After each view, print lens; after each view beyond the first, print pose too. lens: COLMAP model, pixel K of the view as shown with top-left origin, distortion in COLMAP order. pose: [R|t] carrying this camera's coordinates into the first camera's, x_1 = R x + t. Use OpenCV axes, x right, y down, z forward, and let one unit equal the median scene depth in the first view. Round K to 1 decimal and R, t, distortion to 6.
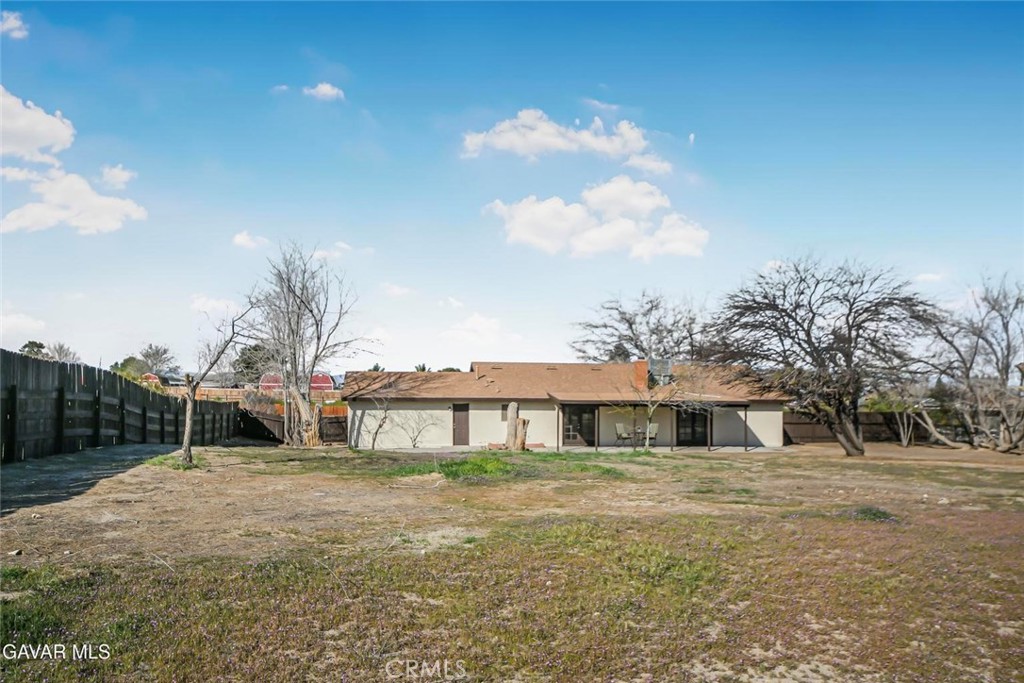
lens RADIAL K [[886.7, 0, 511.6], [0, 886.7, 344.6], [0, 0, 1]] dist [-0.004602, 0.002964]
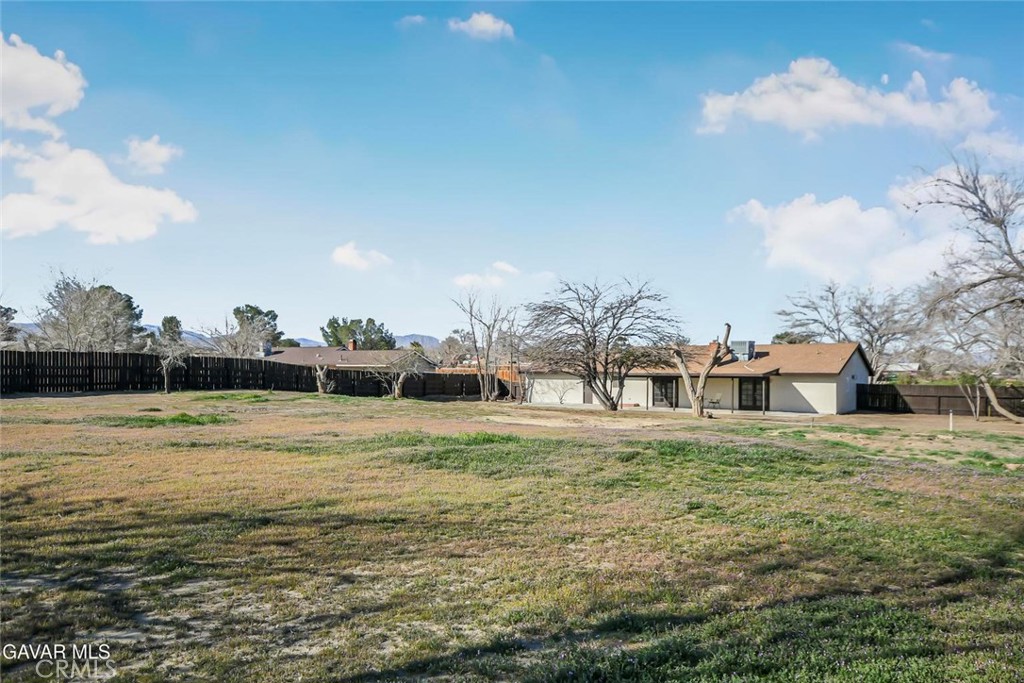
lens RADIAL K [[647.5, 0, 512.9], [0, 647.5, 339.1], [0, 0, 1]] dist [0.001176, -0.002276]
pose [[0.999344, 0.013426, 0.033644, -0.203420], [-0.012813, 0.999749, -0.018374, -0.052168], [-0.033882, 0.017931, 0.999265, 0.541392]]
